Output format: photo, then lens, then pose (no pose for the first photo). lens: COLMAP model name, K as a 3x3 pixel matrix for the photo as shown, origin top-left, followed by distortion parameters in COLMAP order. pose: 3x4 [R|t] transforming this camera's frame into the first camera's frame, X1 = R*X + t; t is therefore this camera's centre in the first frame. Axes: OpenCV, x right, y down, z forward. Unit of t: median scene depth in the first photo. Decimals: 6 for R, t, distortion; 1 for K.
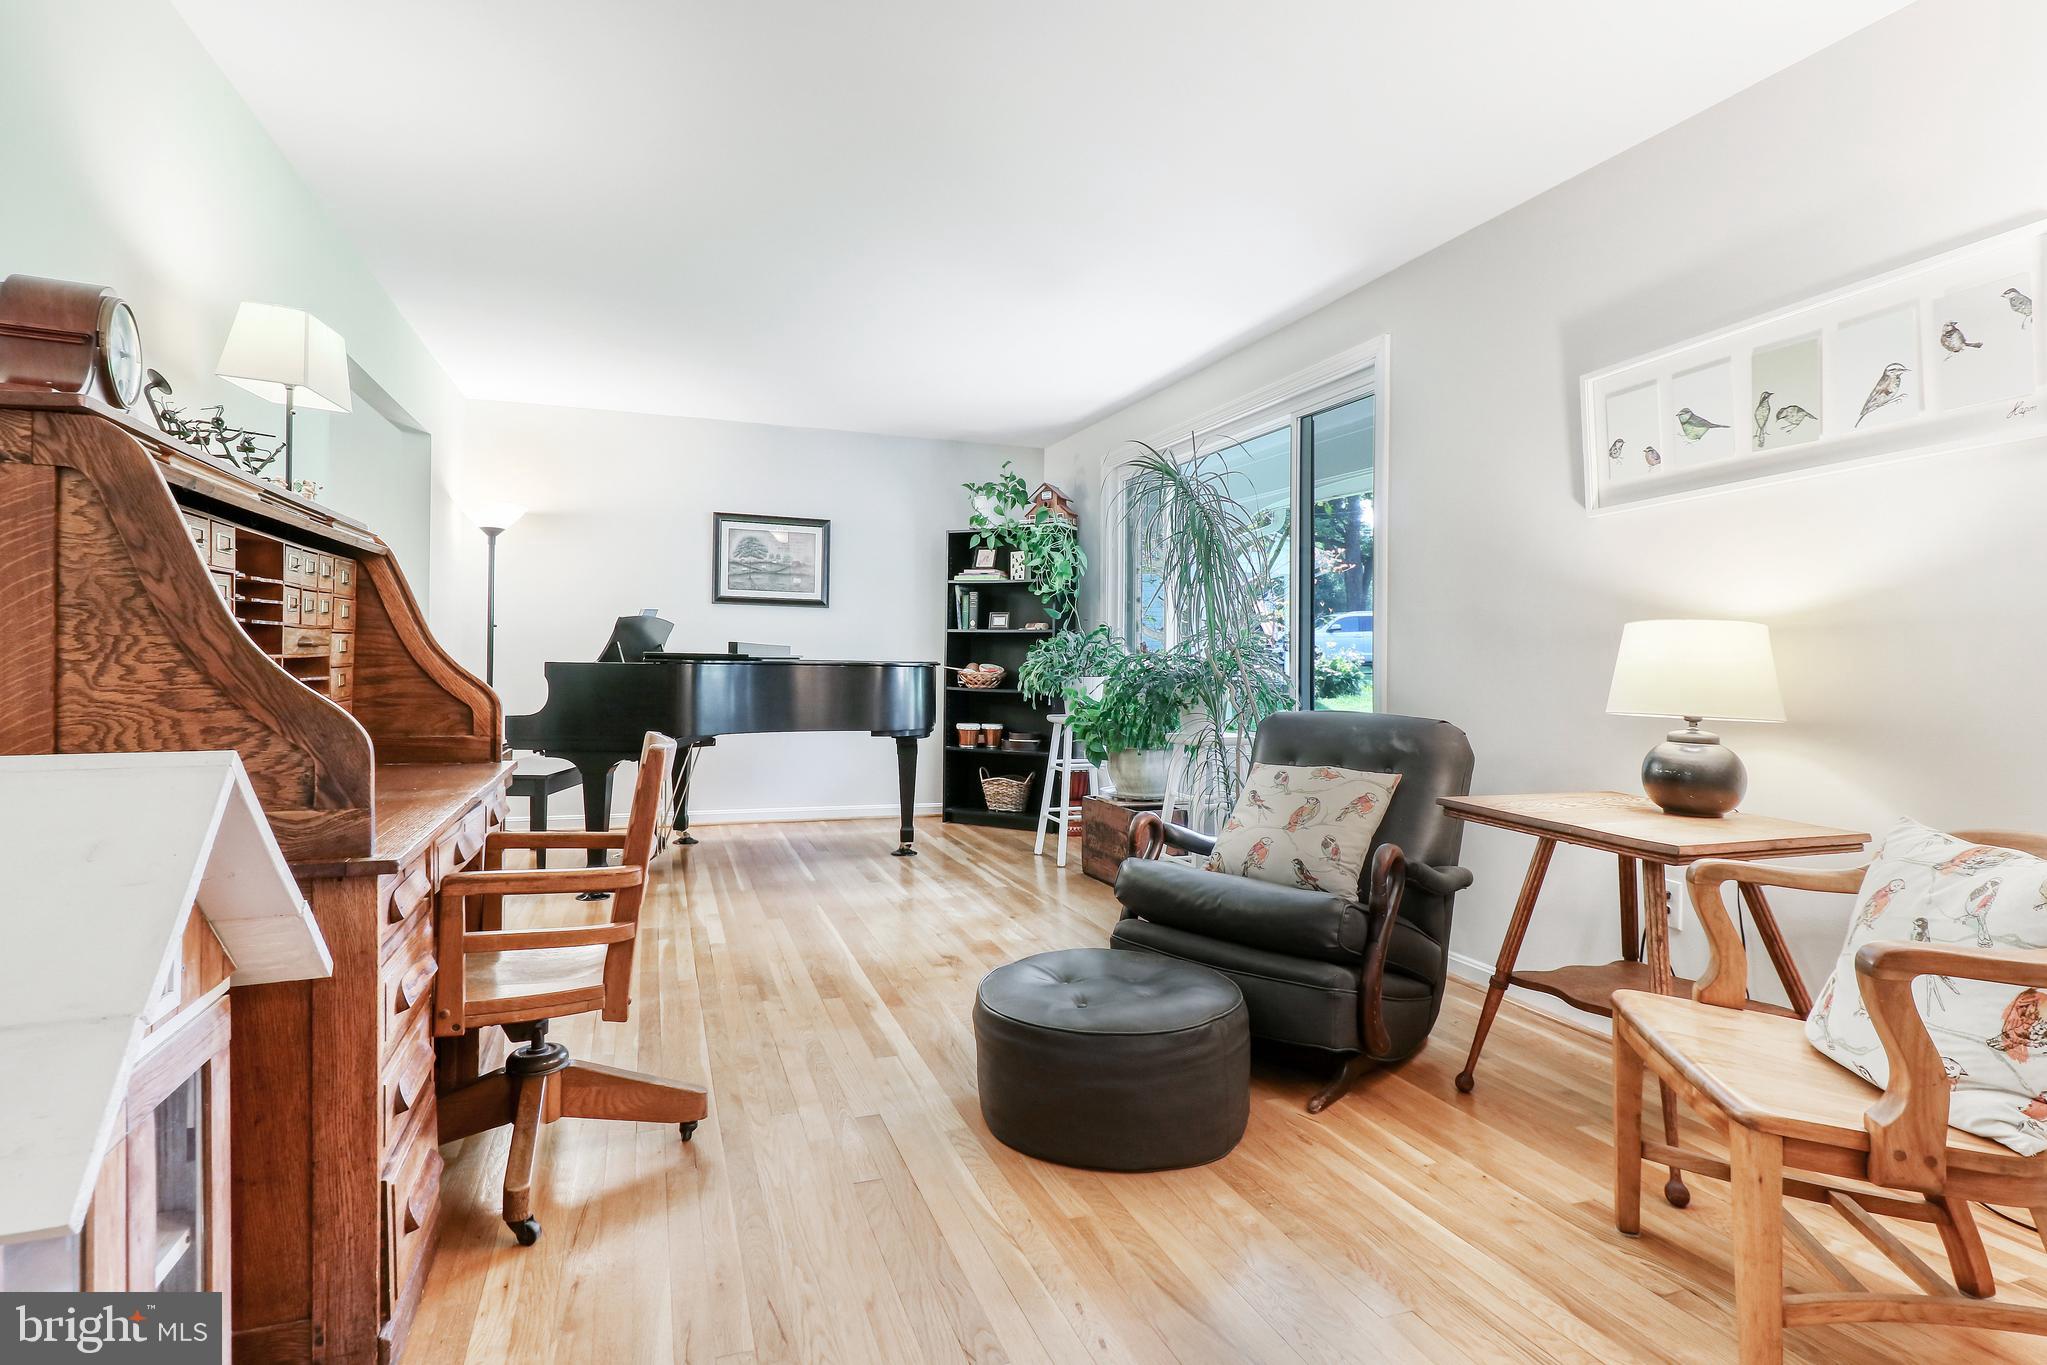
lens RADIAL K [[1036.5, 0, 1024.9], [0, 1036.5, 658.8], [0, 0, 1]] dist [0.002082, -0.000944]
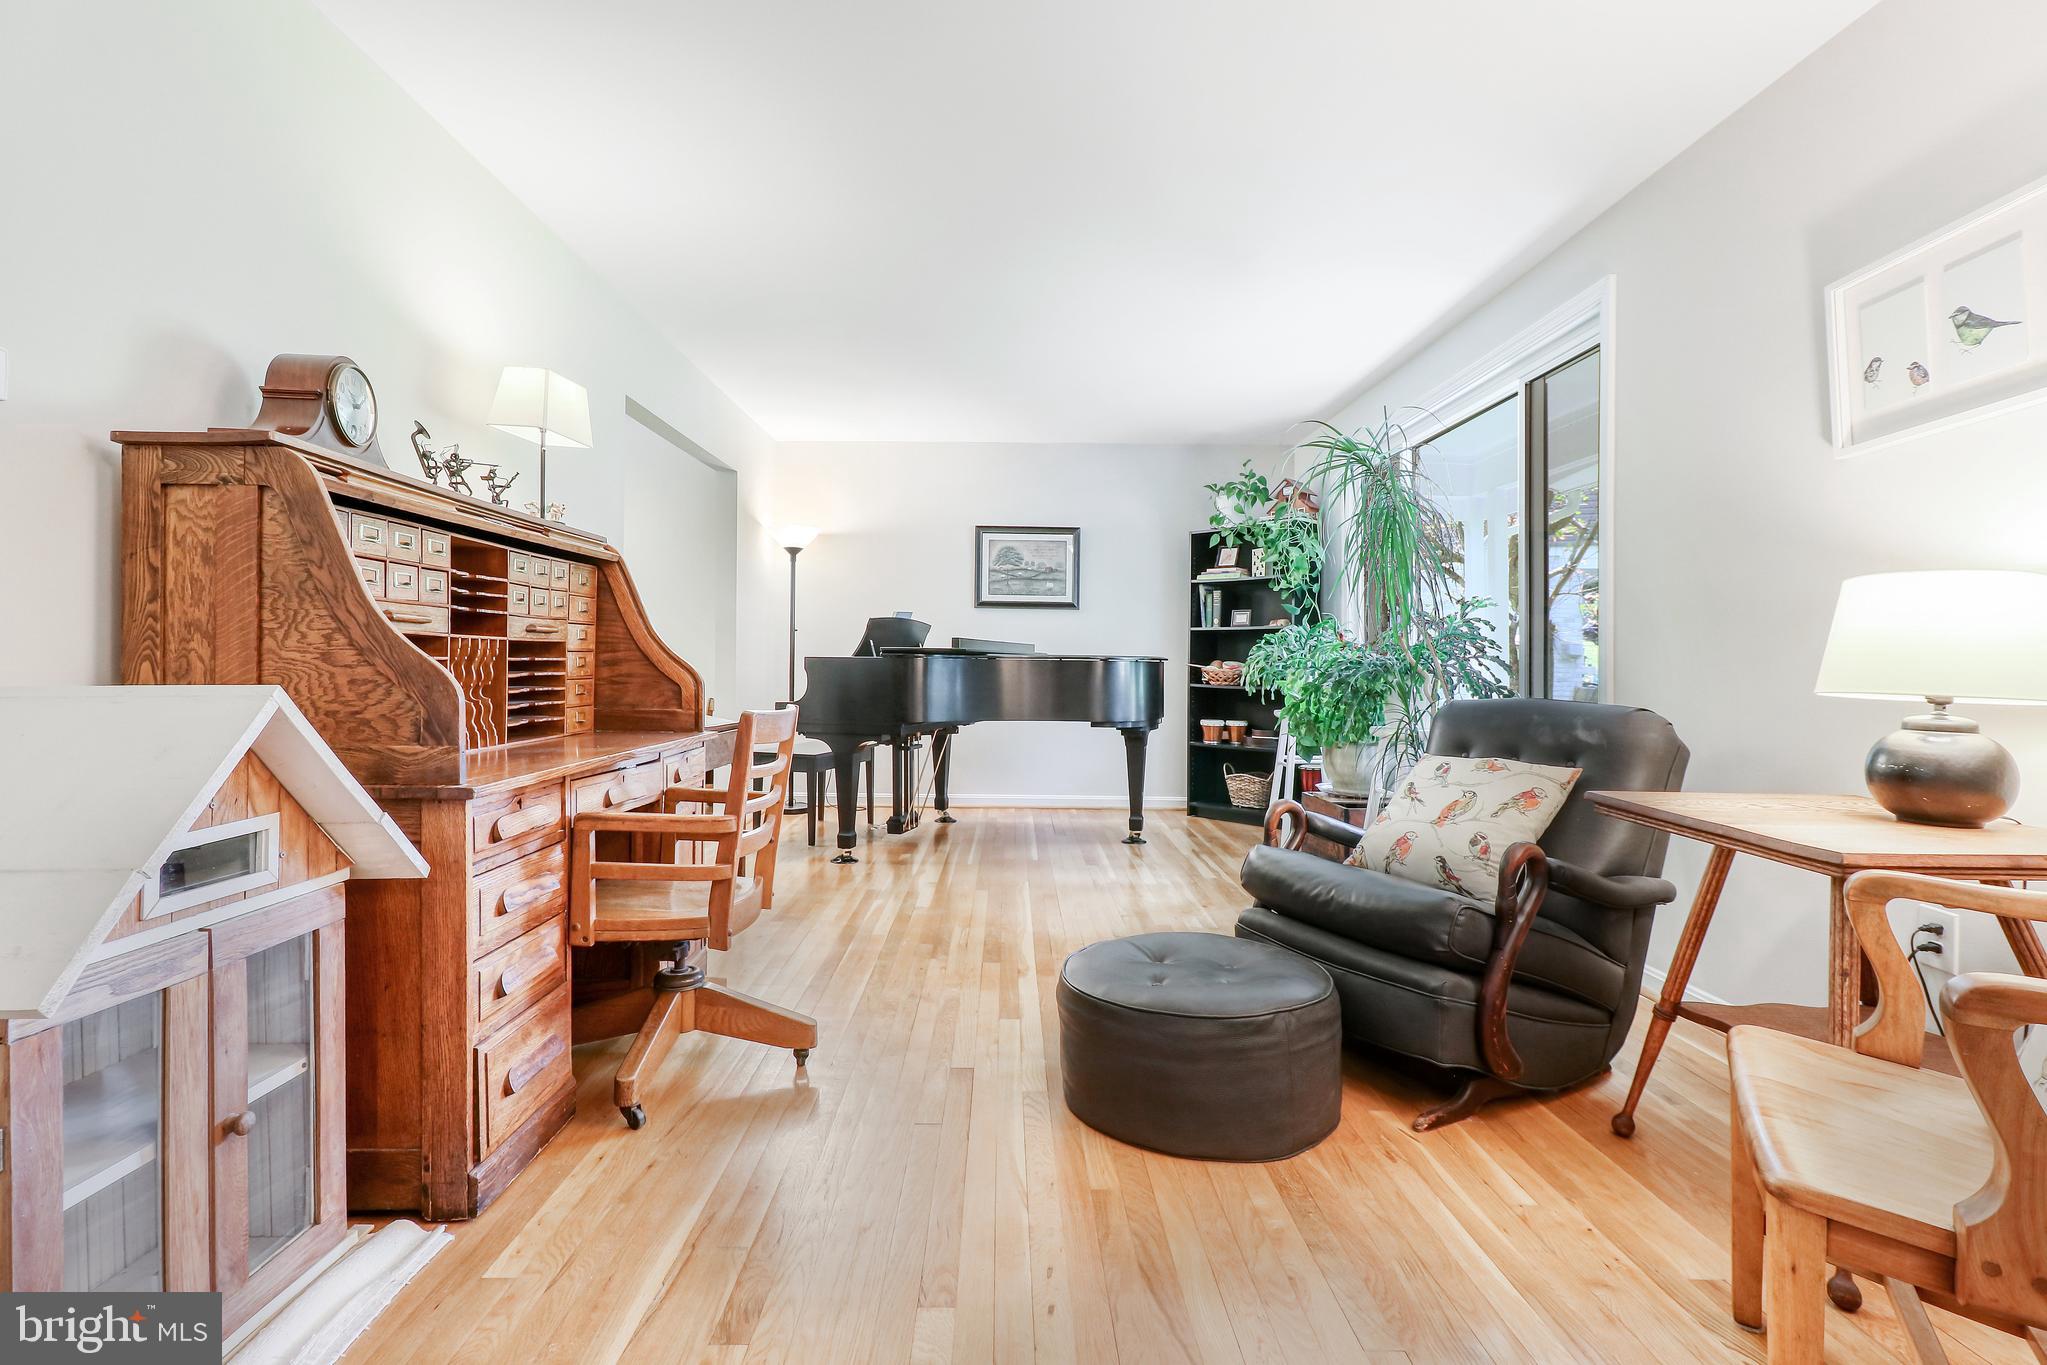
lens RADIAL K [[982.1, 0, 1018.1], [0, 982.1, 665.2], [0, 0, 1]] dist [0.003473, -0.000258]
pose [[0.941085, -0.004556, -0.338140, 0.142452], [0.003194, 0.999984, -0.004584, 0.019287], [0.338155, 0.003234, 0.941085, 0.040668]]
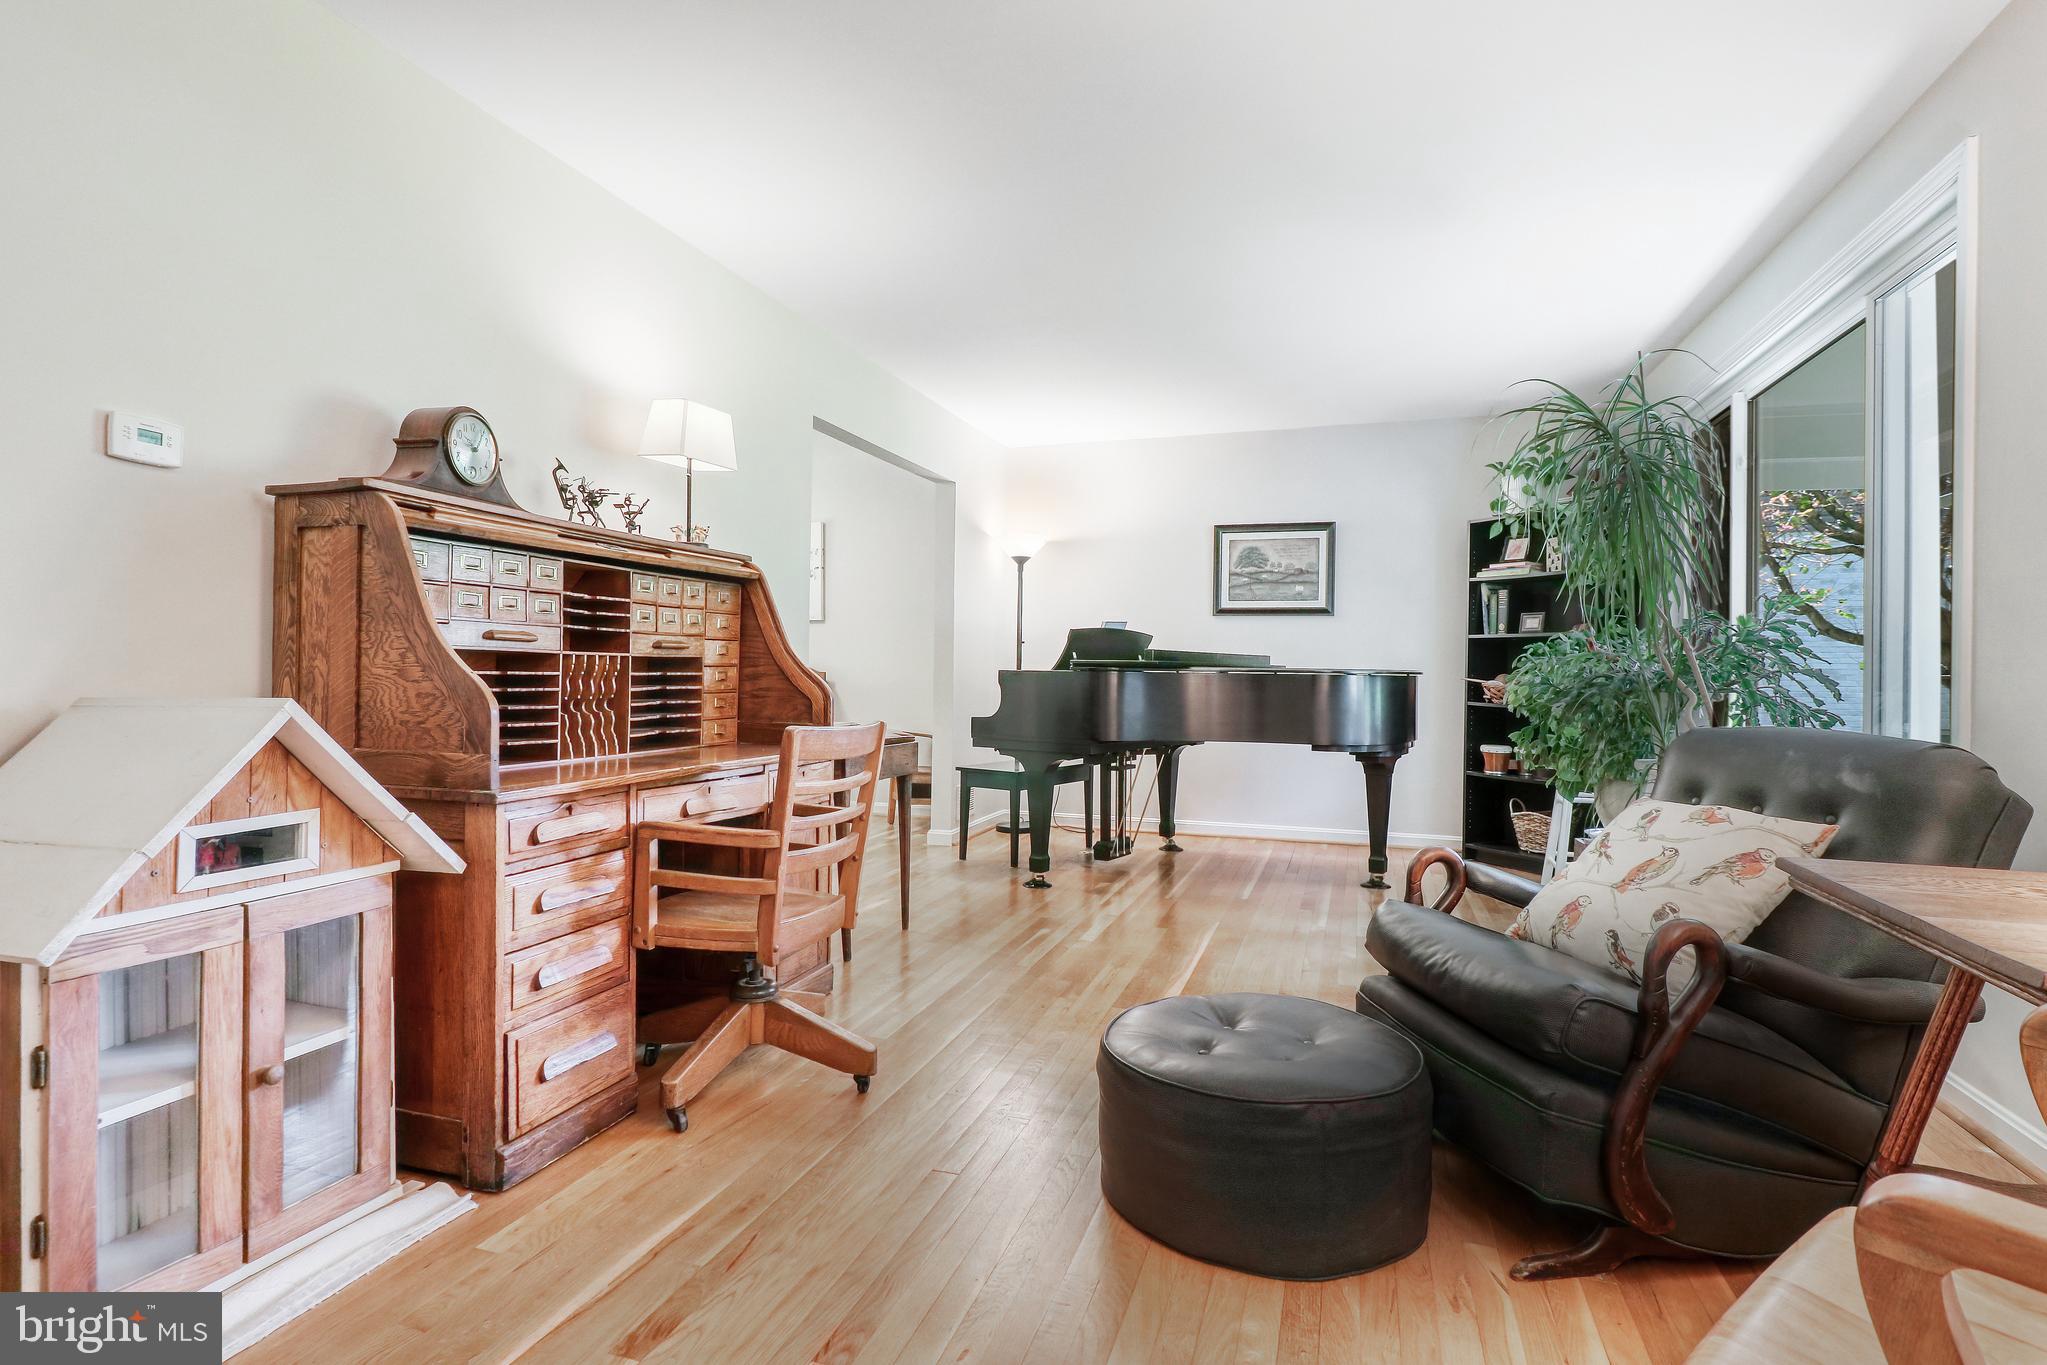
lens RADIAL K [[1051.6, 0, 1010.3], [0, 1051.6, 661.1], [0, 0, 1]] dist [0.009701, -0.001183]
pose [[0.776911, -0.012384, -0.629489, 0.275036], [-0.000732, 0.999788, -0.020572, 0.017332], [0.629610, 0.016444, 0.776737, 0.124440]]
